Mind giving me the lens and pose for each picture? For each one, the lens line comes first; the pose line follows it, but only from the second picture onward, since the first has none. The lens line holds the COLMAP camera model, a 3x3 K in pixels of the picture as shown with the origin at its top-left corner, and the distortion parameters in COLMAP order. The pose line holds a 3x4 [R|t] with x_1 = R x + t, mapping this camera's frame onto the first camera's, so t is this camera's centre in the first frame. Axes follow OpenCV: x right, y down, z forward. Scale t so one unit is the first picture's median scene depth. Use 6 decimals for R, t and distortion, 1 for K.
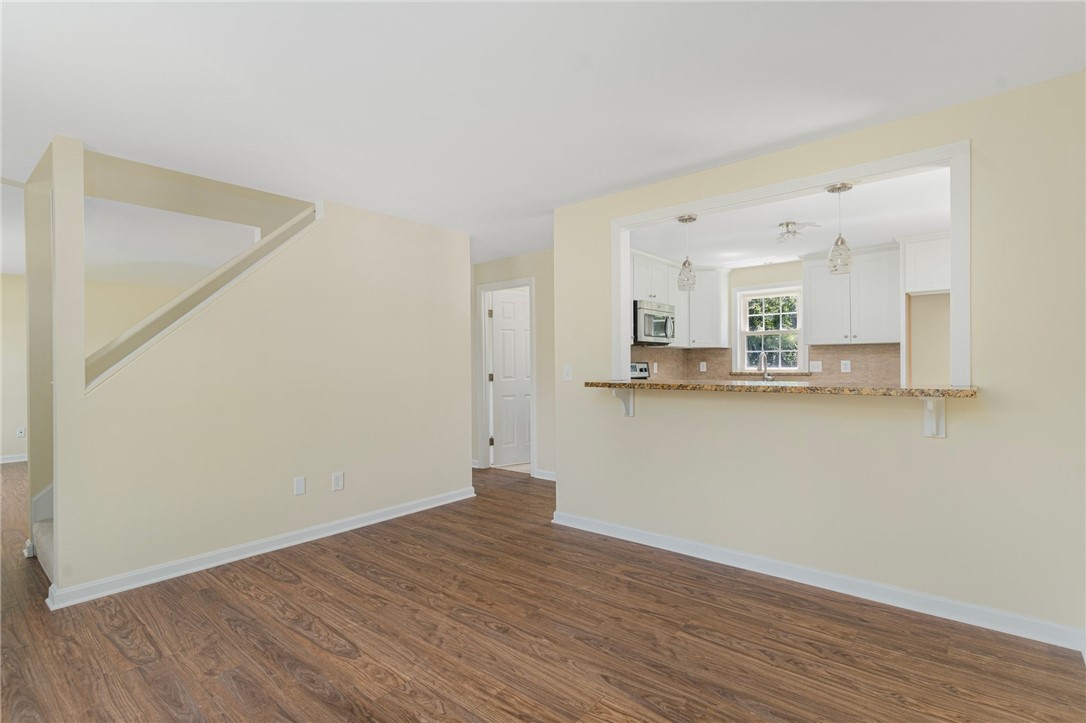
lens RADIAL K [[518.6, 0, 530.7], [0, 518.6, 365.1], [0, 0, 1]] dist [0.001747, 0.000382]
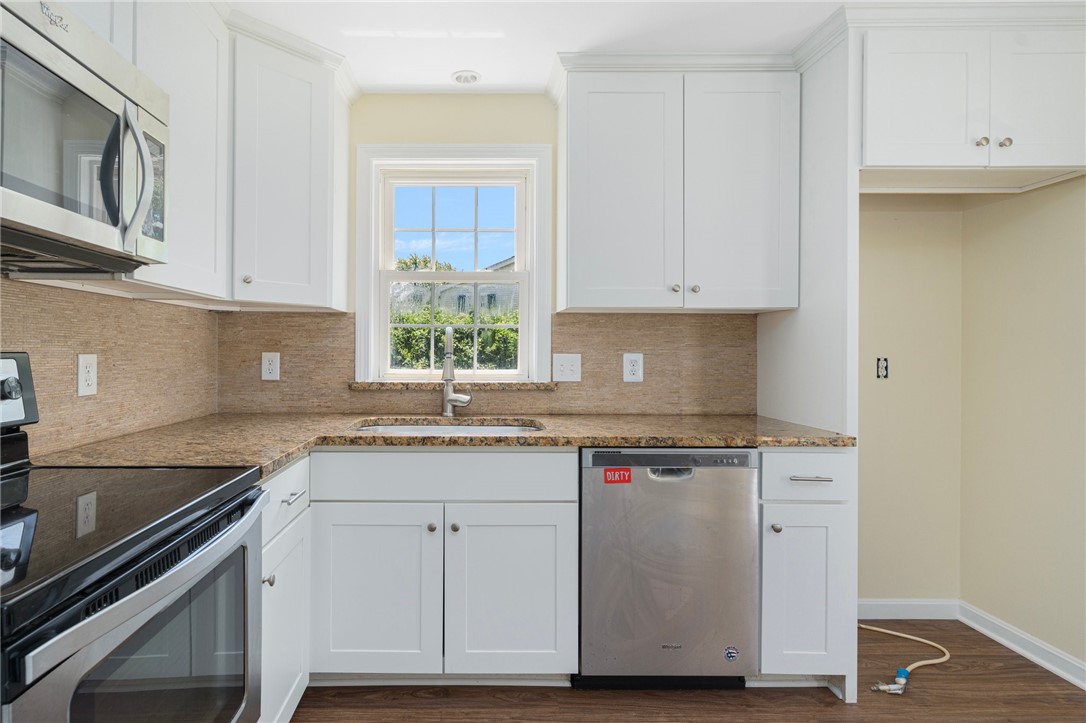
lens RADIAL K [[552.1, 0, 469.8], [0, 552.1, 352.5], [0, 0, 1]] dist [-0.001075, 0.000111]
pose [[0.752027, 0.010358, 0.659051, 0.419149], [-0.008583, 0.999946, -0.005922, -0.010453], [-0.659077, -0.001203, 0.752075, 1.404416]]
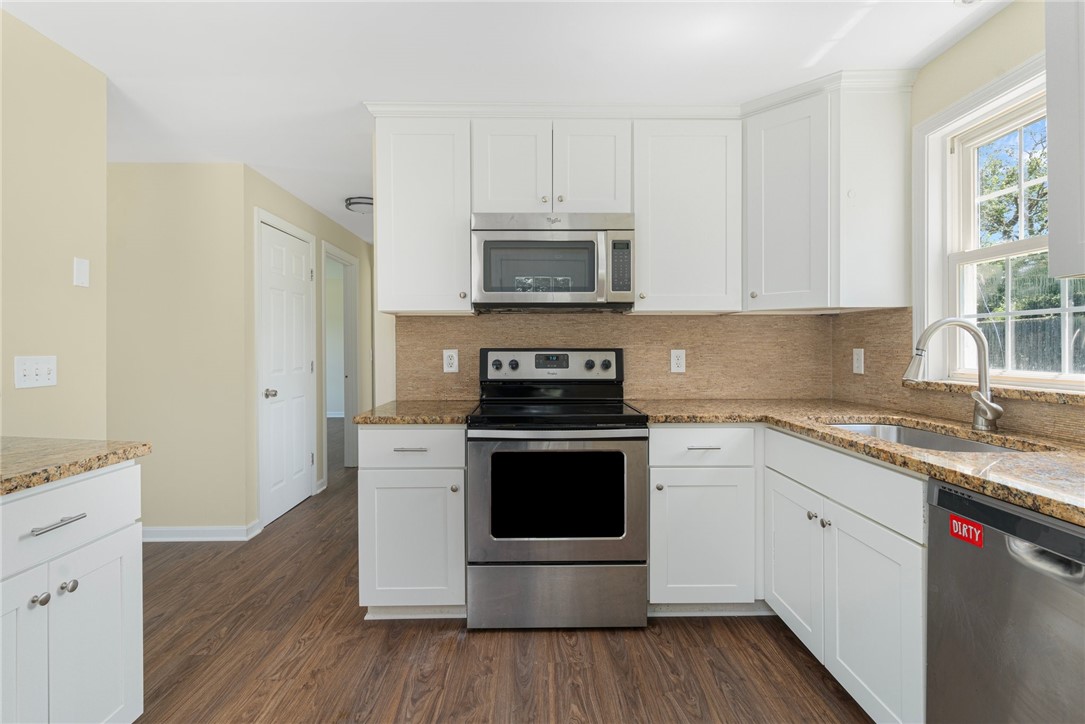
lens RADIAL K [[521.9, 0, 541.3], [0, 521.9, 352.8], [0, 0, 1]] dist [-0.001669, 0.000519]
pose [[0.667227, 0.014808, -0.744707, 1.016682], [-0.004987, 0.999869, 0.015413, -0.016397], [0.744838, -0.006570, 0.667214, 1.260725]]
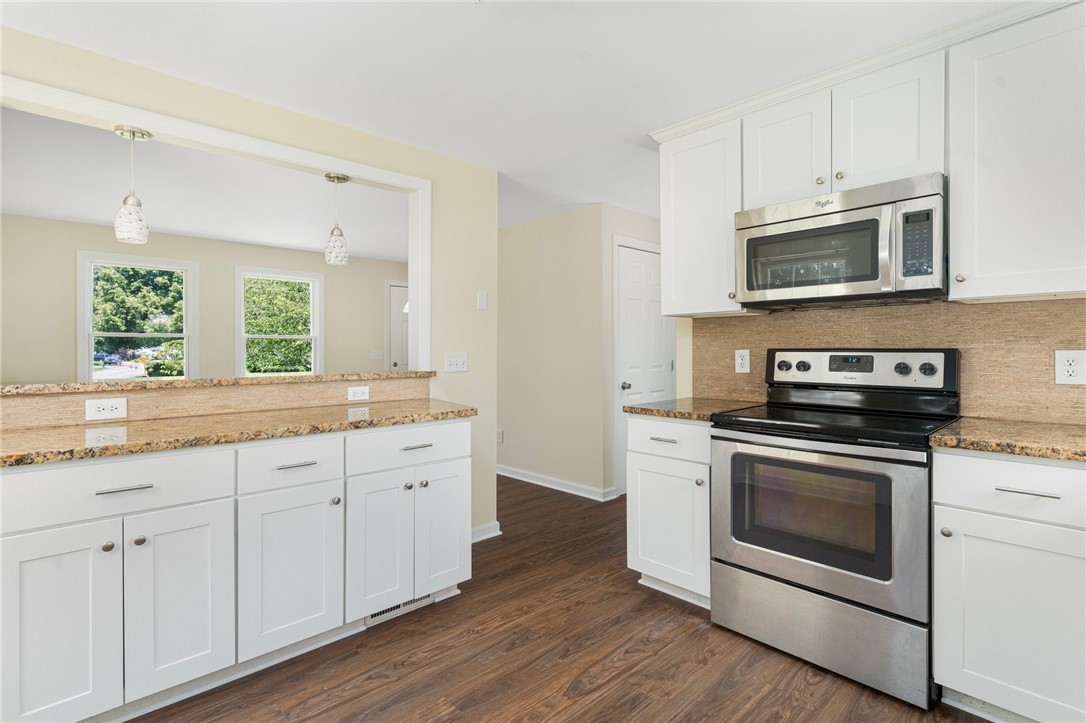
lens RADIAL K [[522.4, 0, 541.8], [0, 522.4, 352.3], [0, 0, 1]] dist [-0.001669, 0.000519]
pose [[-0.099897, 0.014466, -0.994893, 1.168848], [0.002180, 0.999895, 0.014320, -0.016757], [0.994995, -0.000739, -0.099918, 1.493003]]
